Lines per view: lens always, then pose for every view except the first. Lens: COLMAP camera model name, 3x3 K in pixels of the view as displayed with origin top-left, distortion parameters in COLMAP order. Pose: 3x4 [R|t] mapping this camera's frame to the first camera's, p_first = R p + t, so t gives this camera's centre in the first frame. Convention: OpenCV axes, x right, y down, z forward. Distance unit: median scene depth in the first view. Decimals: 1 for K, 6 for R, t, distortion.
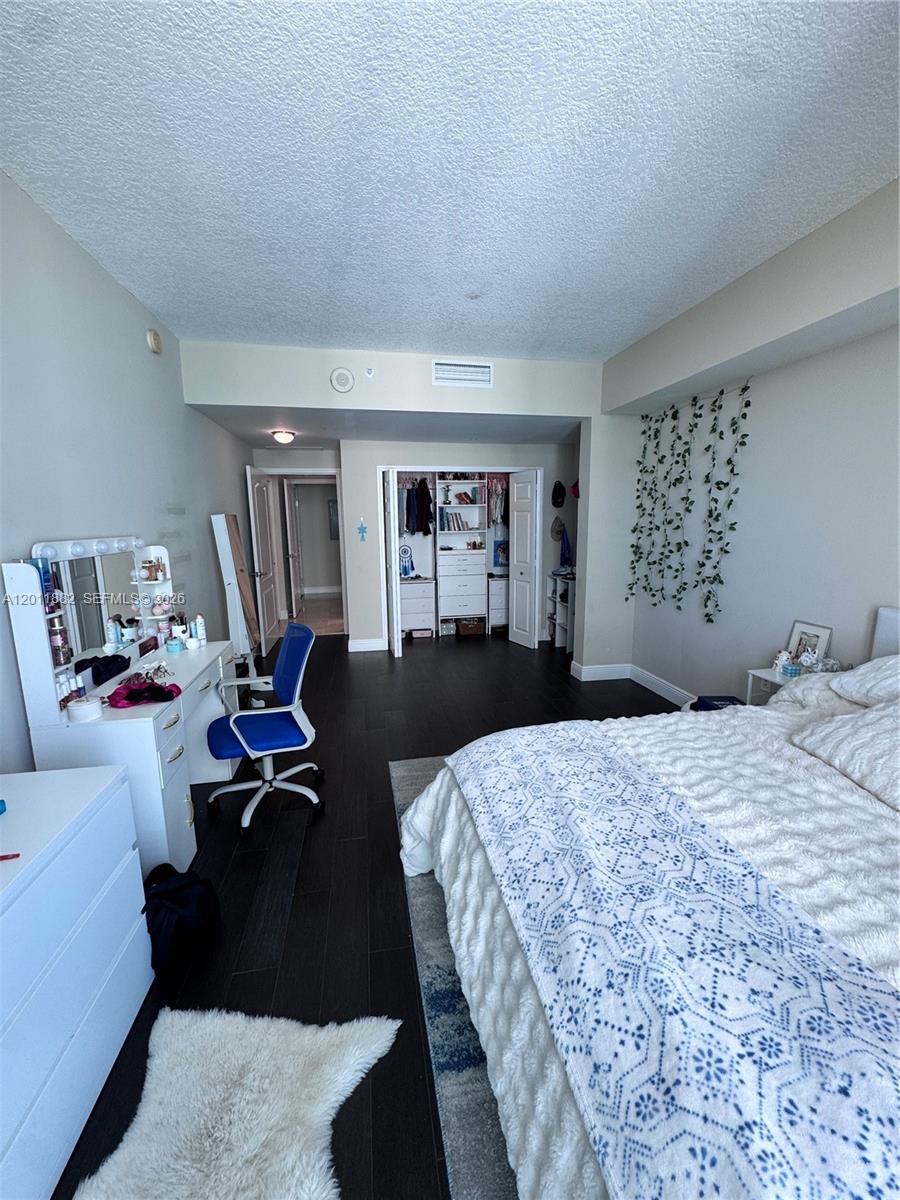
lens RADIAL K [[478.6, 0, 448.8], [0, 478.6, 599.3], [0, 0, 1]] dist [-0.002993, 0.000093]
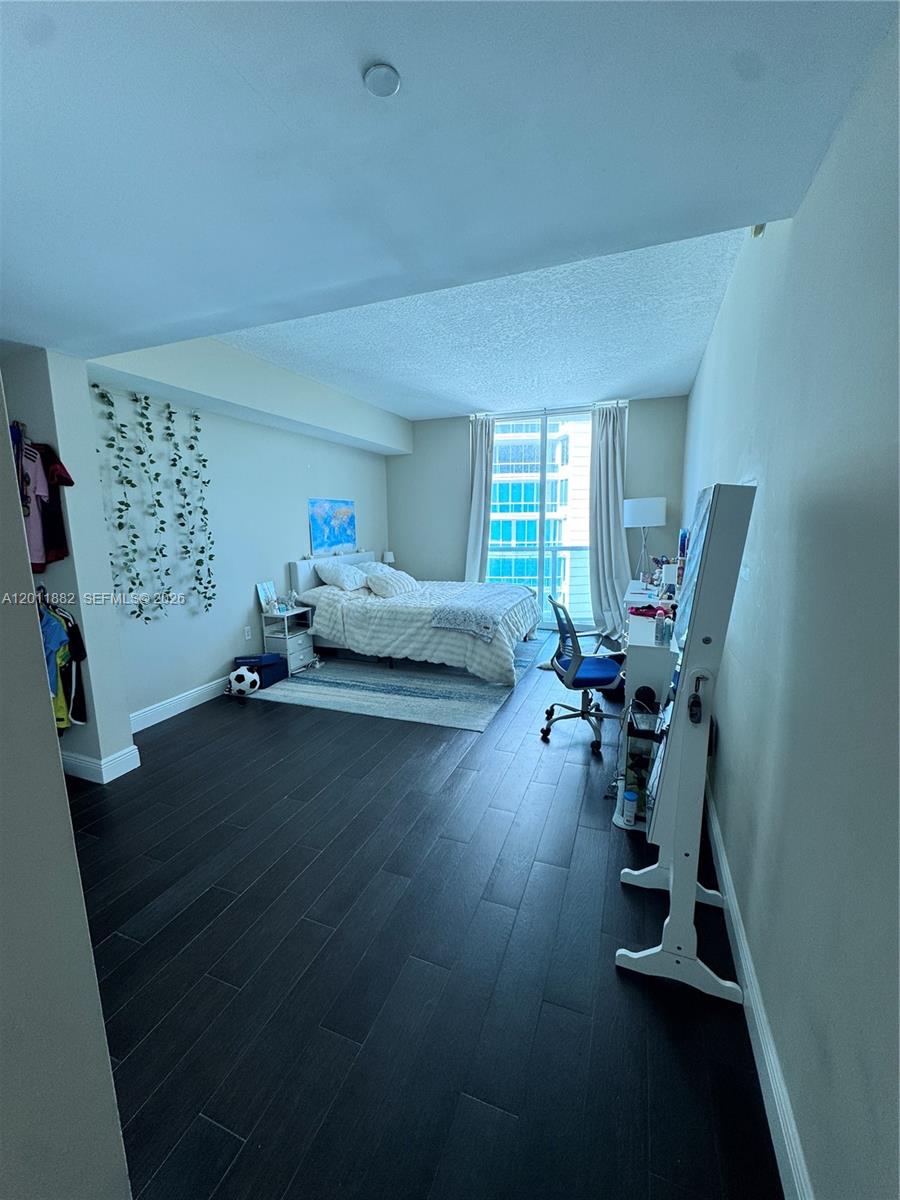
lens RADIAL K [[478.6, 0, 448.8], [0, 478.6, 599.3], [0, 0, 1]] dist [-0.002993, 0.000093]
pose [[-0.851792, -0.064331, 0.519915, -0.648190], [0.108107, 0.949486, 0.294599, -0.306532], [-0.512604, 0.307144, -0.801810, 1.927442]]
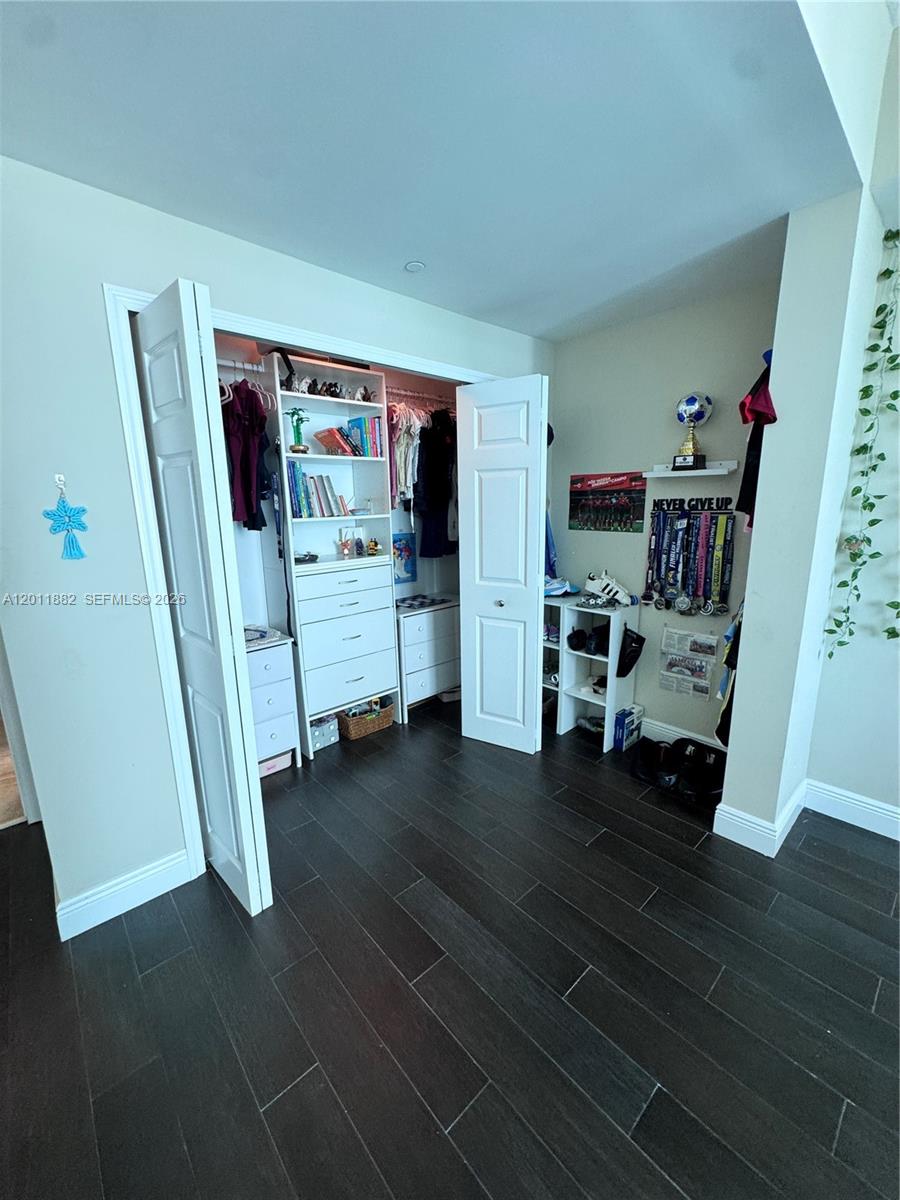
lens RADIAL K [[478.6, 0, 448.8], [0, 478.6, 599.3], [0, 0, 1]] dist [-0.002993, 0.000093]
pose [[0.852554, -0.113923, 0.510072, -0.268809], [0.097533, 0.993490, 0.058872, -0.185834], [-0.513458, -0.000442, 0.858115, 1.266939]]
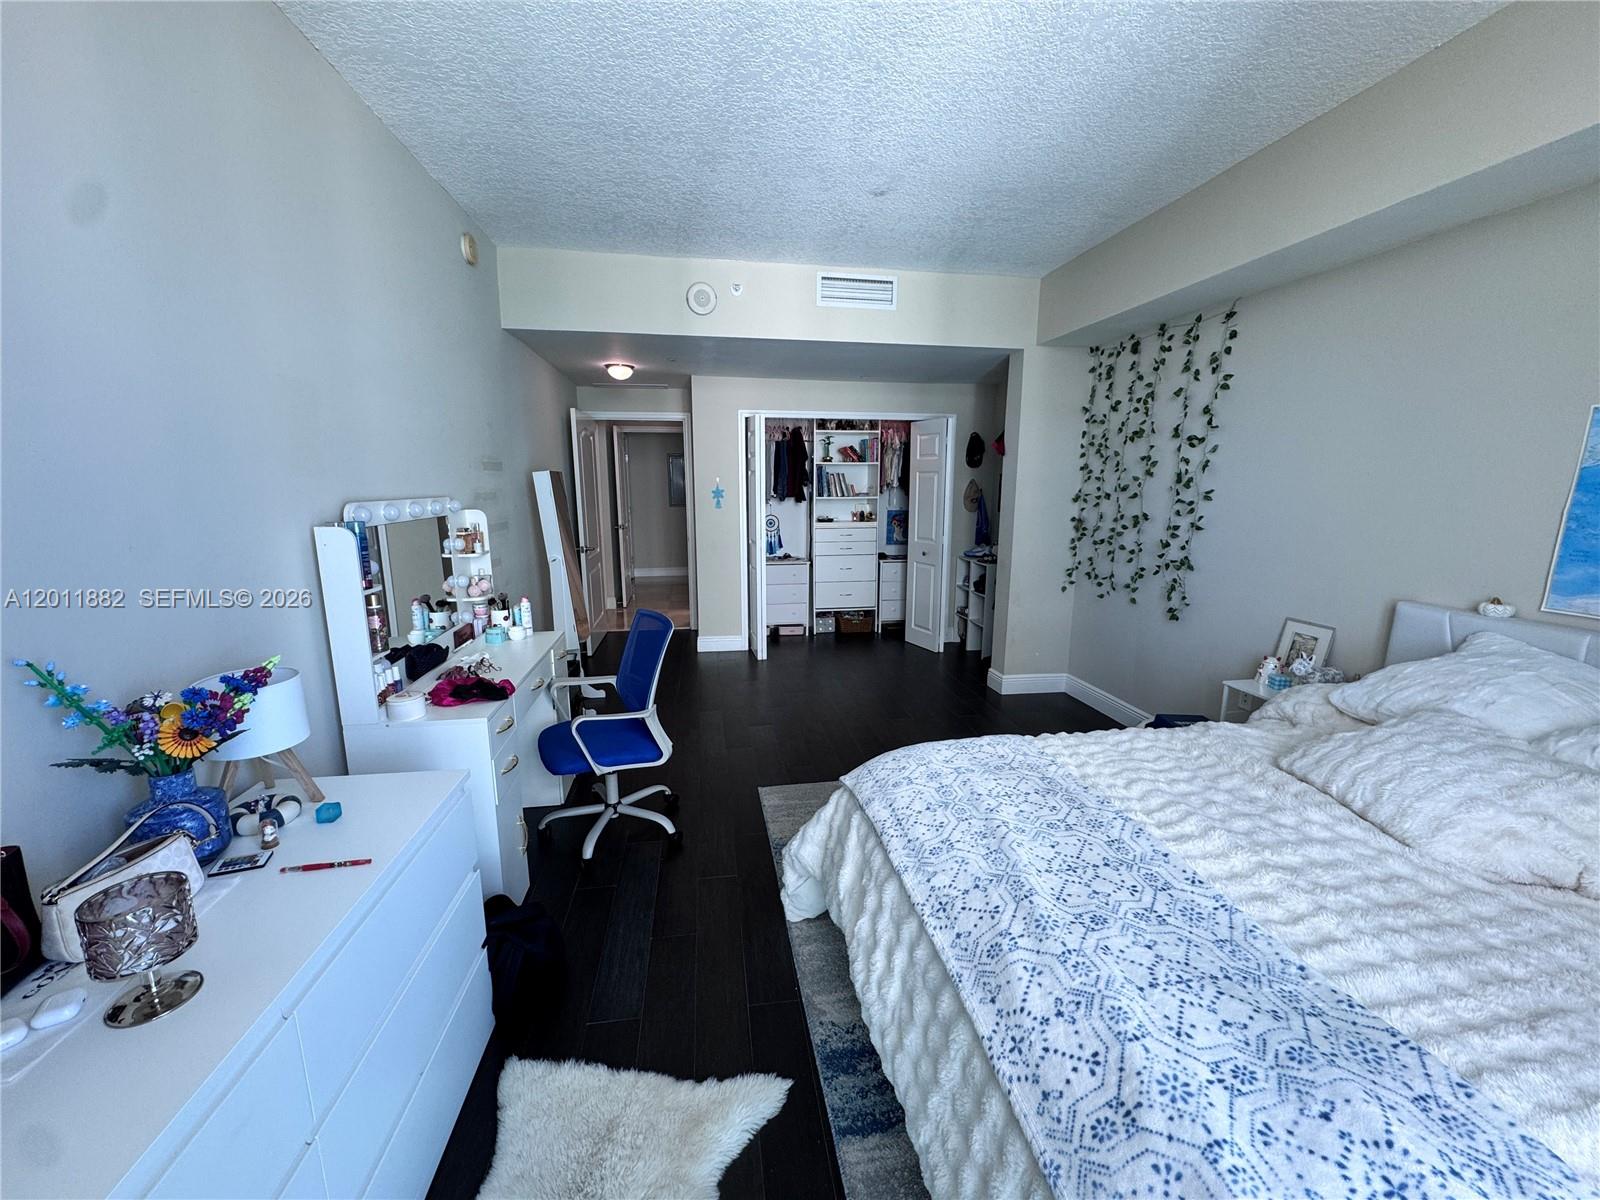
lens RADIAL K [[638.2, 0, 801.2], [0, 638.2, 602.7], [0, 0, 1]] dist [-0.002993, 0.000093]
pose [[0.999545, 0.017312, -0.024687, -0.035974], [-0.016770, 0.999618, 0.021990, 0.010336], [0.025058, -0.021566, 0.999453, -0.049616]]
